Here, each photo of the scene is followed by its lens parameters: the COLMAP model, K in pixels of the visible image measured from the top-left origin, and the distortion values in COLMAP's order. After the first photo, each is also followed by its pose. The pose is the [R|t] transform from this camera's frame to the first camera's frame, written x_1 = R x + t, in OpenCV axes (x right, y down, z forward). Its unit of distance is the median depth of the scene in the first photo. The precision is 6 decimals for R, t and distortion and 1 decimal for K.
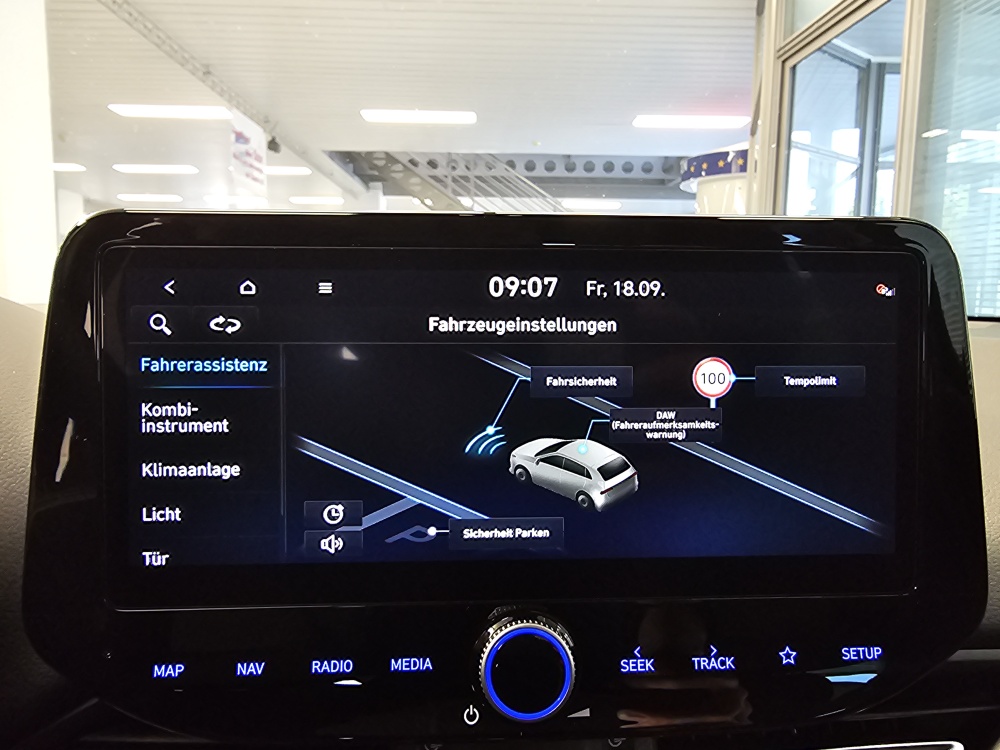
lens RADIAL K [[689.4, 0, 489.1], [0, 689.4, 370.4], [0, 0, 1]] dist [0.001424, -0.001470]
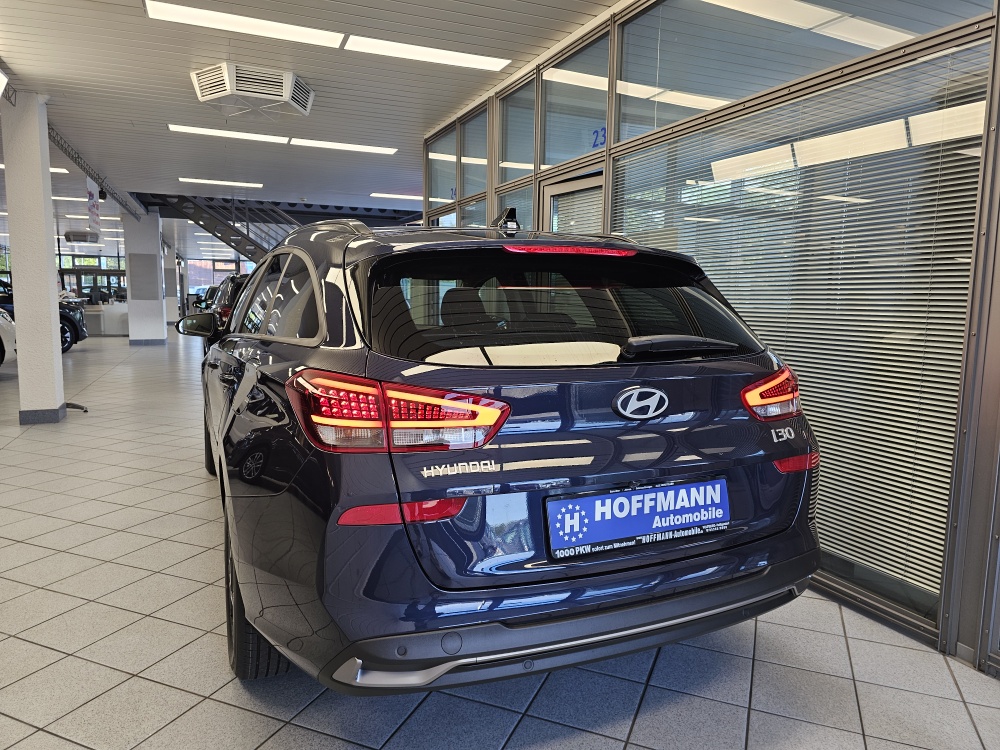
lens RADIAL K [[668.7, 0, 495.6], [0, 668.7, 379.6], [0, 0, 1]] dist [0.055012, -0.052508]
pose [[0.930346, -0.044460, 0.363977, -0.384749], [0.038528, 0.998980, 0.023548, 0.135822], [-0.364652, -0.007885, 0.931110, -2.068297]]
